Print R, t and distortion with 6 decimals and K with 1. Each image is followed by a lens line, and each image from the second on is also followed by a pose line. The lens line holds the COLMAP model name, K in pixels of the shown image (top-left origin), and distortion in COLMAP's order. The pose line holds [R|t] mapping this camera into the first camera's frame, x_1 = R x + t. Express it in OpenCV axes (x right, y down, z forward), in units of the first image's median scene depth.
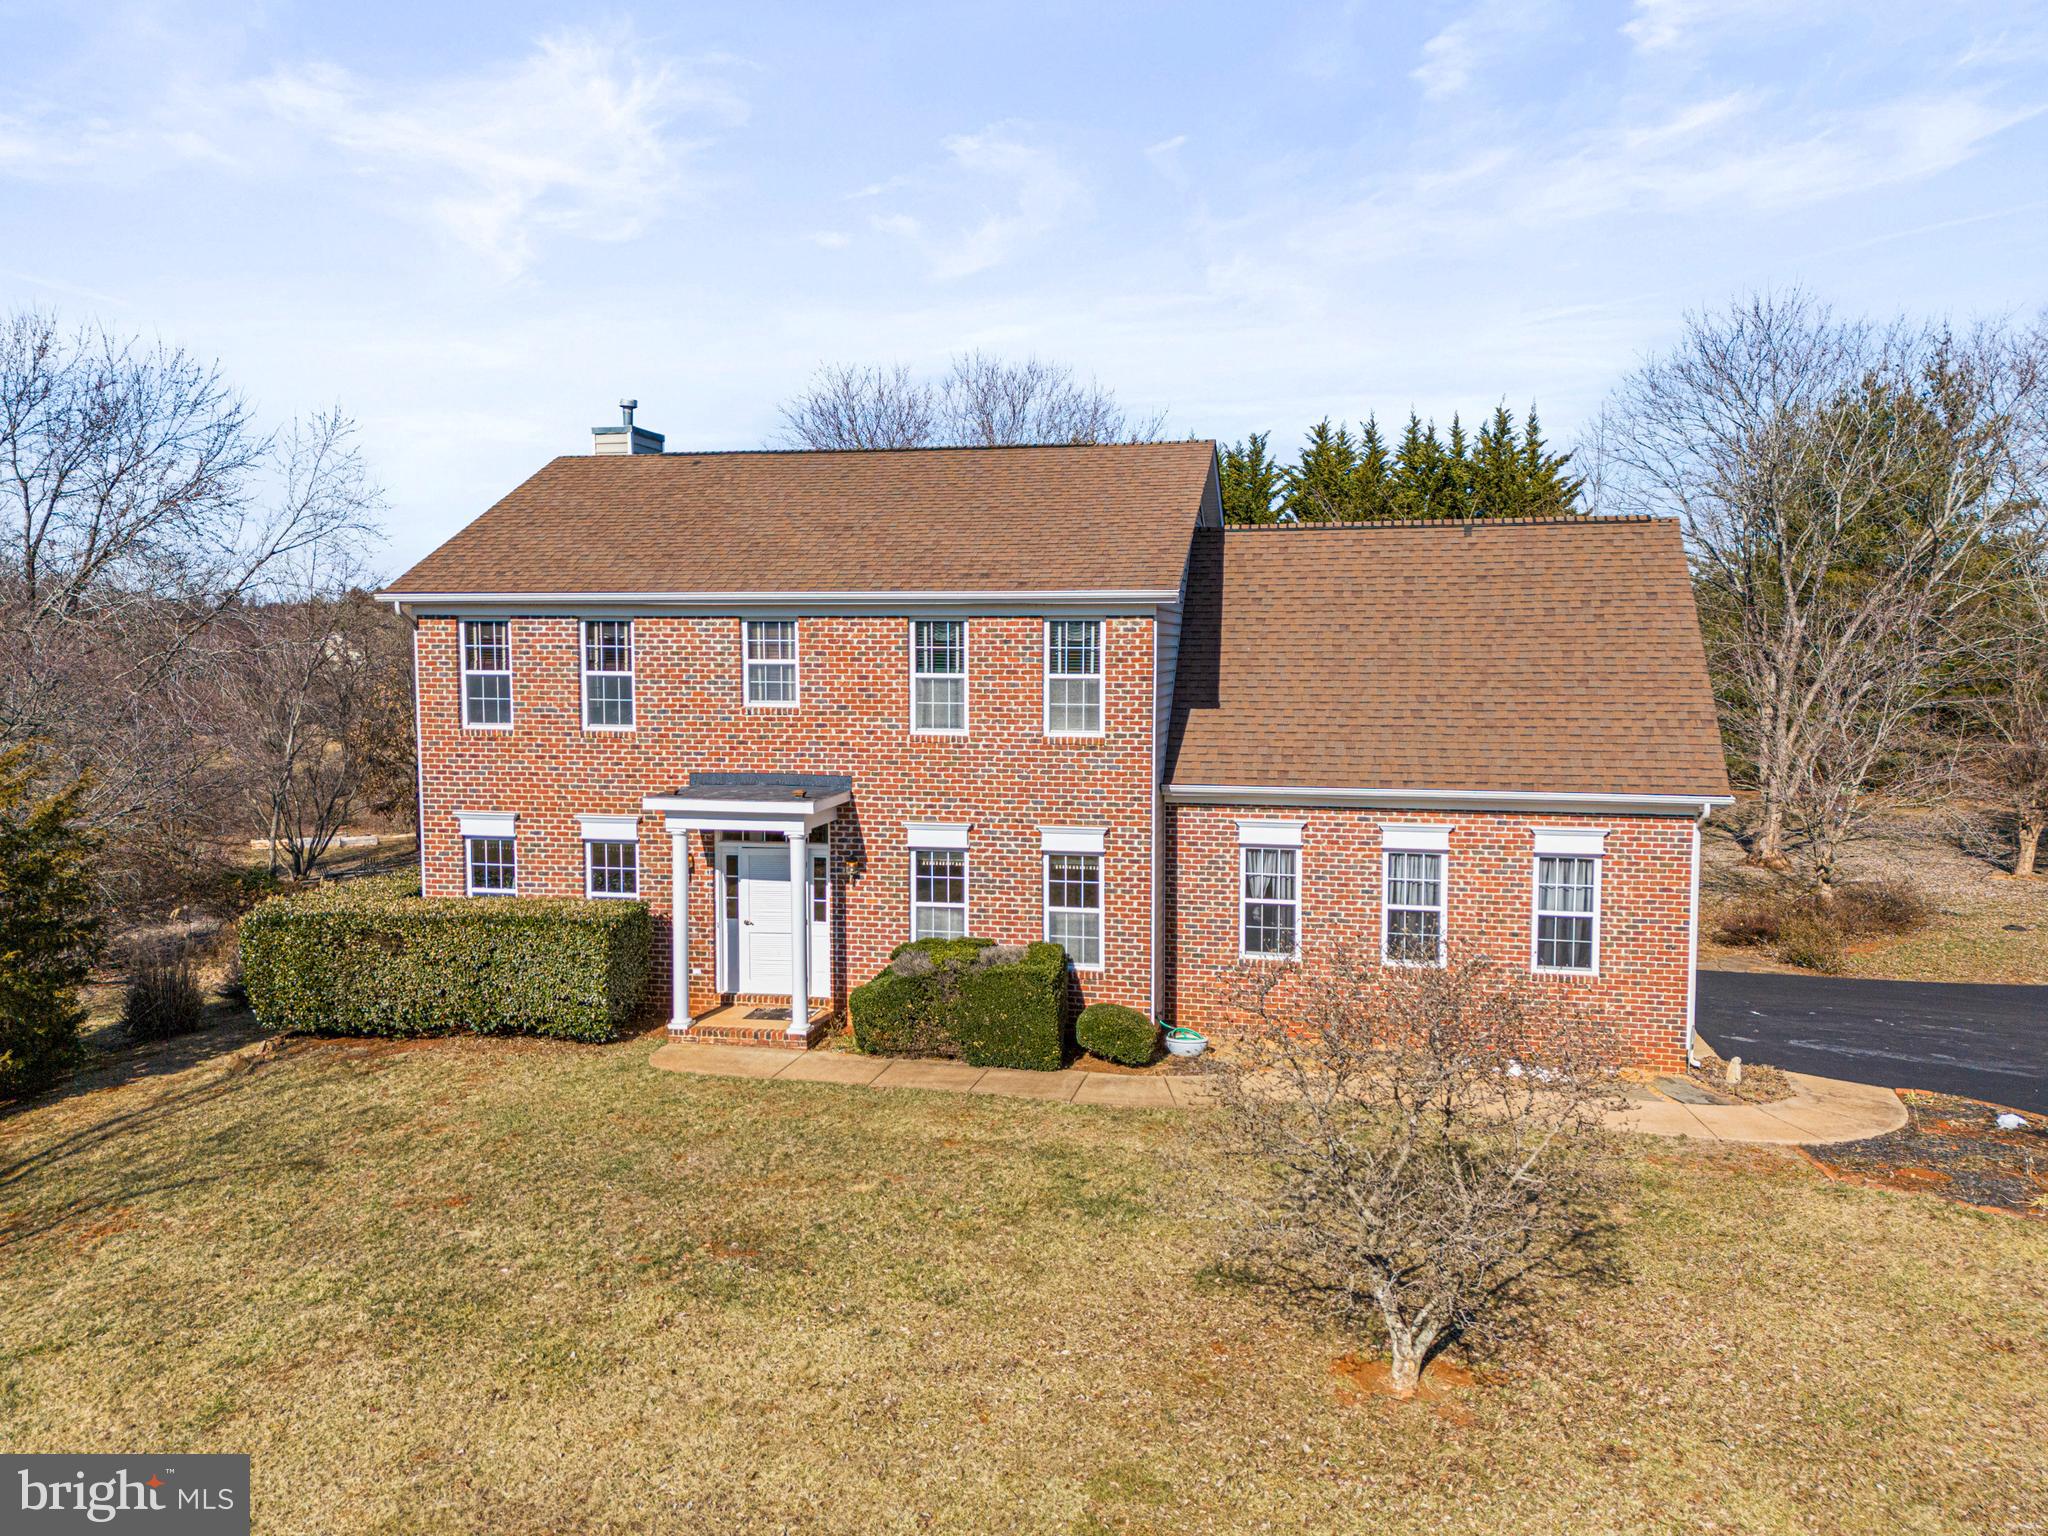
lens RADIAL K [[1496.2, 0, 1032.3], [0, 1496.2, 758.4], [0, 0, 1]] dist [0.099215, -0.100943]
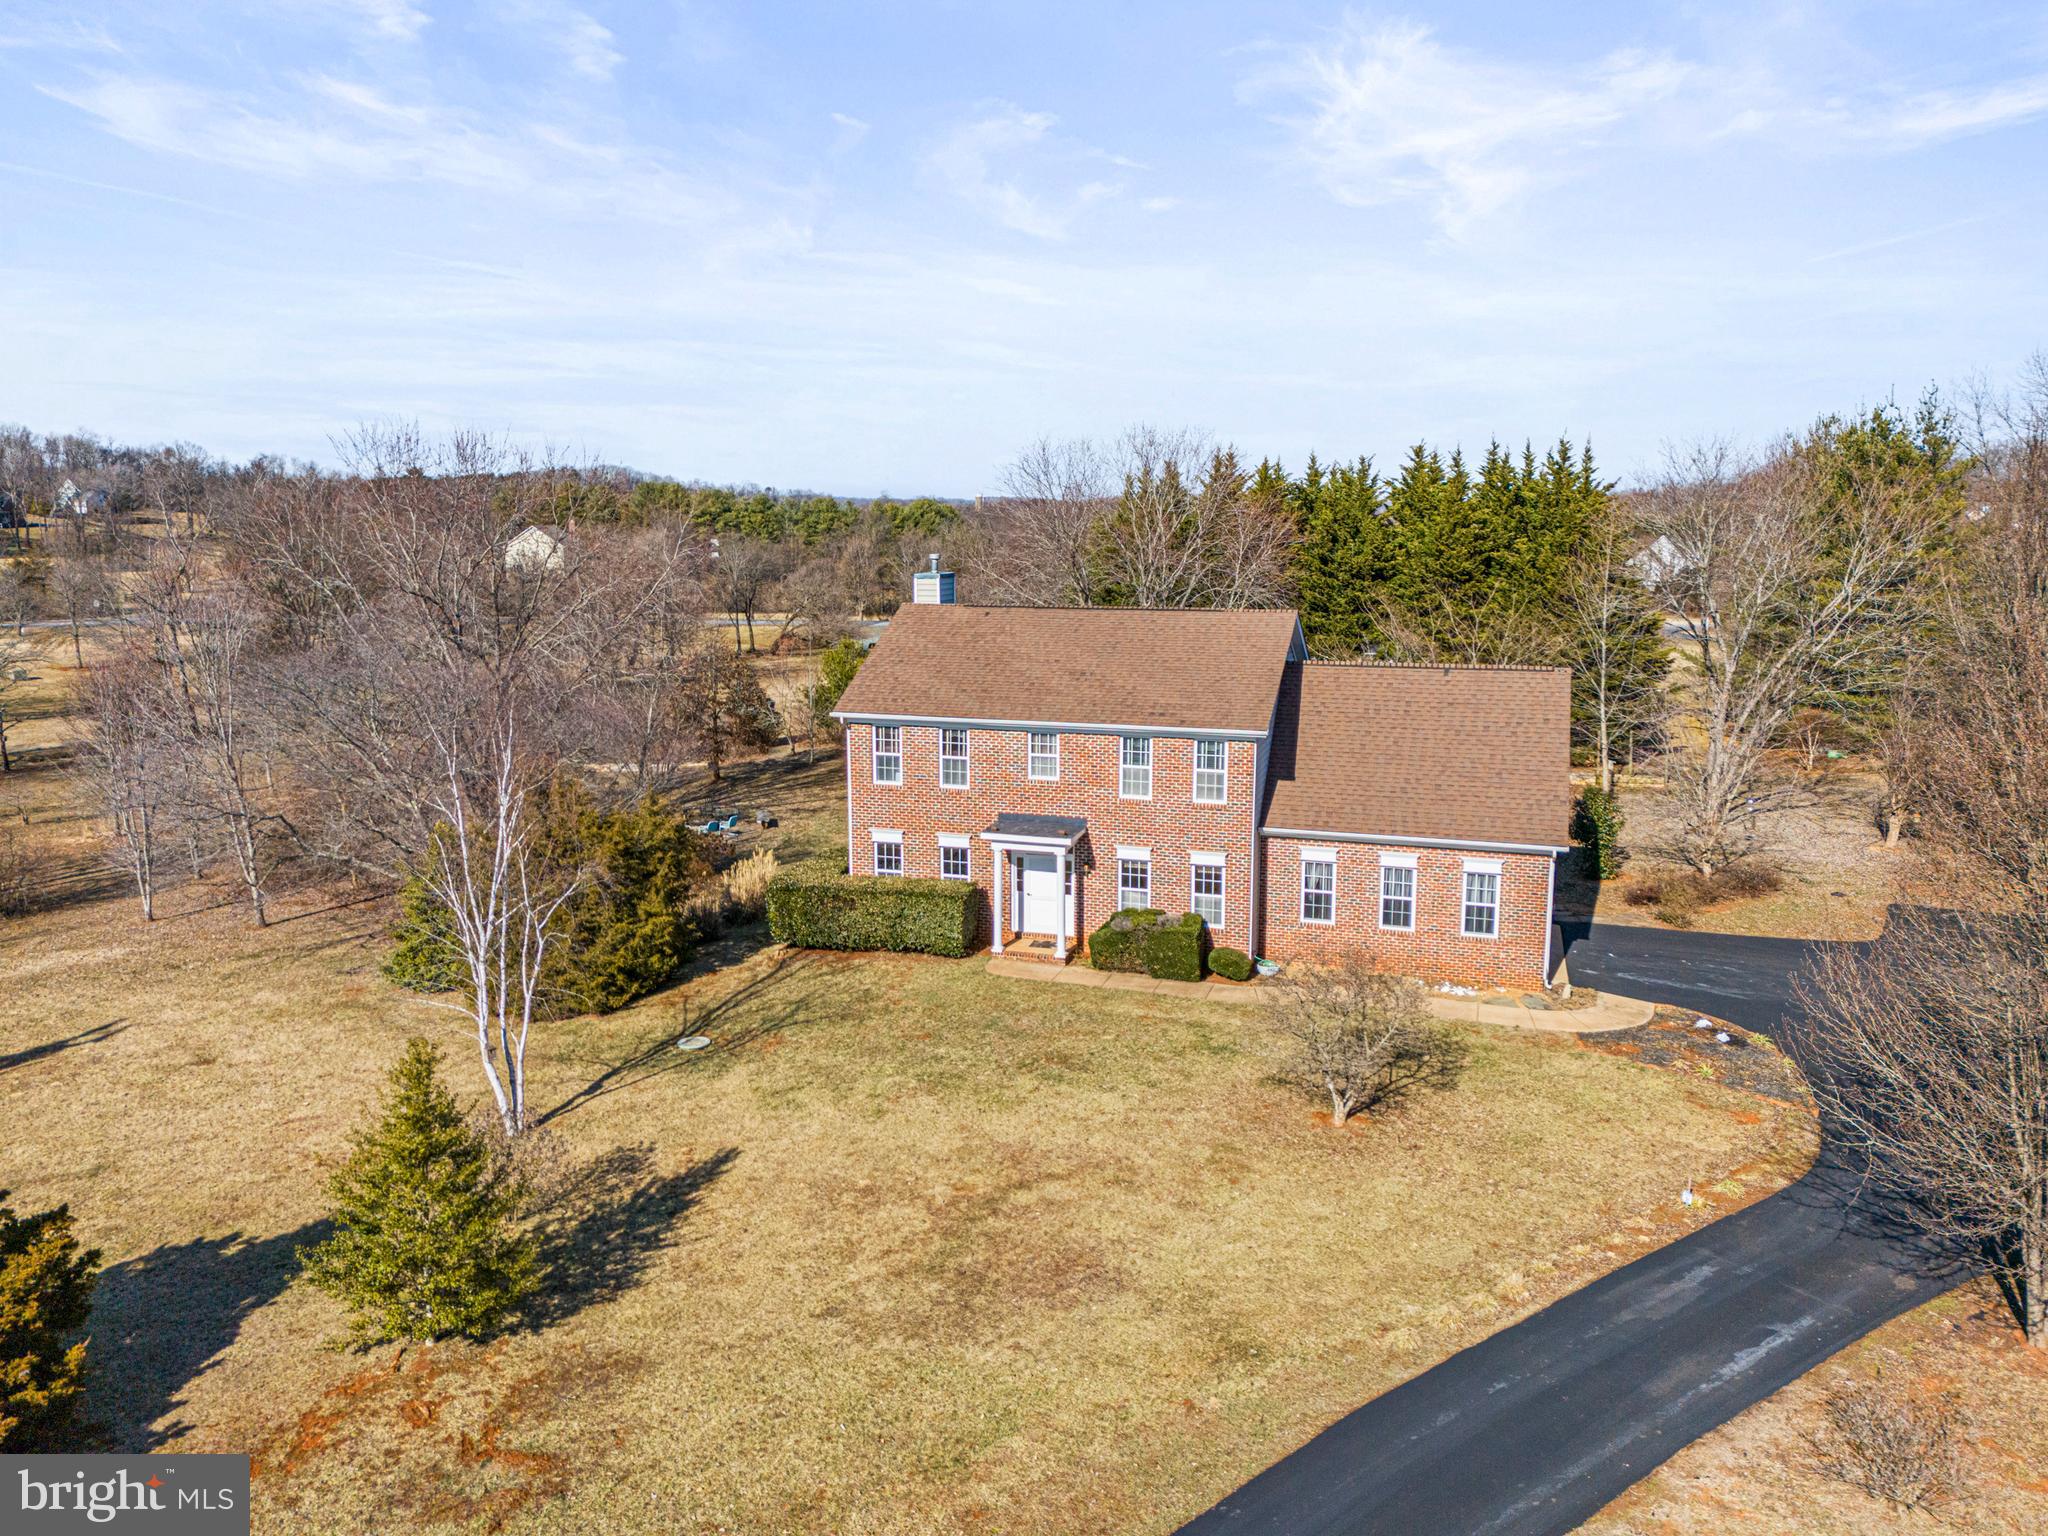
lens RADIAL K [[1478.6, 0, 1024.0], [0, 1478.6, 768.0], [0, 0, 1]] dist [0.144768, -0.193438]
pose [[0.995300, 0.013961, -0.095831, -0.025411], [-0.004612, 0.995265, 0.097089, -0.233762], [0.096733, -0.096190, 0.990651, -0.827640]]
